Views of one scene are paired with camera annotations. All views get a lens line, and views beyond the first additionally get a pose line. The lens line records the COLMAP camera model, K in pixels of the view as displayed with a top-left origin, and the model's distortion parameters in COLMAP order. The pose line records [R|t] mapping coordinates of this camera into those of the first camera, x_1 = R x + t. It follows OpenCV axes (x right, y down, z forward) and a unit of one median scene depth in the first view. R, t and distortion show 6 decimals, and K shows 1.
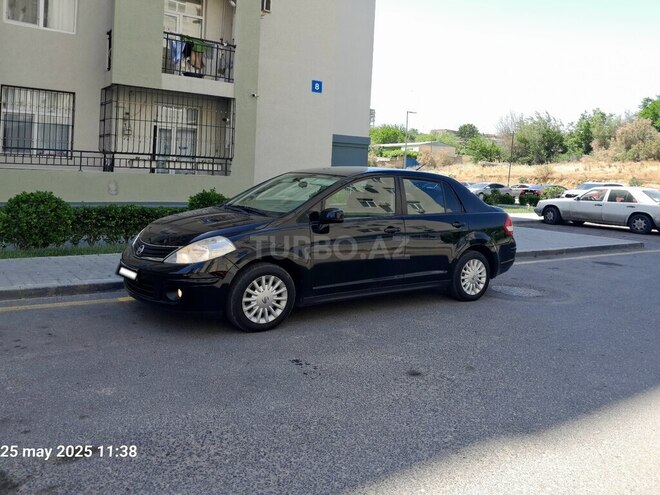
lens RADIAL K [[525.1, 0, 331.9], [0, 525.1, 194.9], [0, 0, 1]] dist [0.001454, -0.003956]
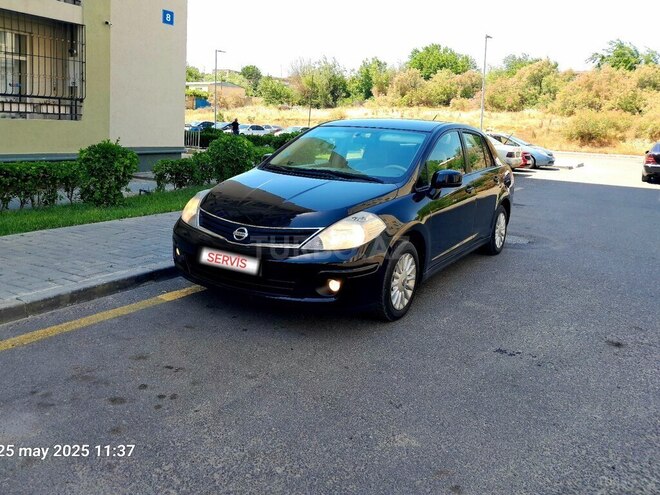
lens RADIAL K [[519.4, 0, 296.2], [0, 519.4, 195.4], [0, 0, 1]] dist [-0.002802, -0.003973]
pose [[0.922237, -0.050036, 0.383373, -0.191208], [0.005324, 0.993140, 0.116811, -0.012148], [-0.386588, -0.105686, 0.916177, 0.099069]]
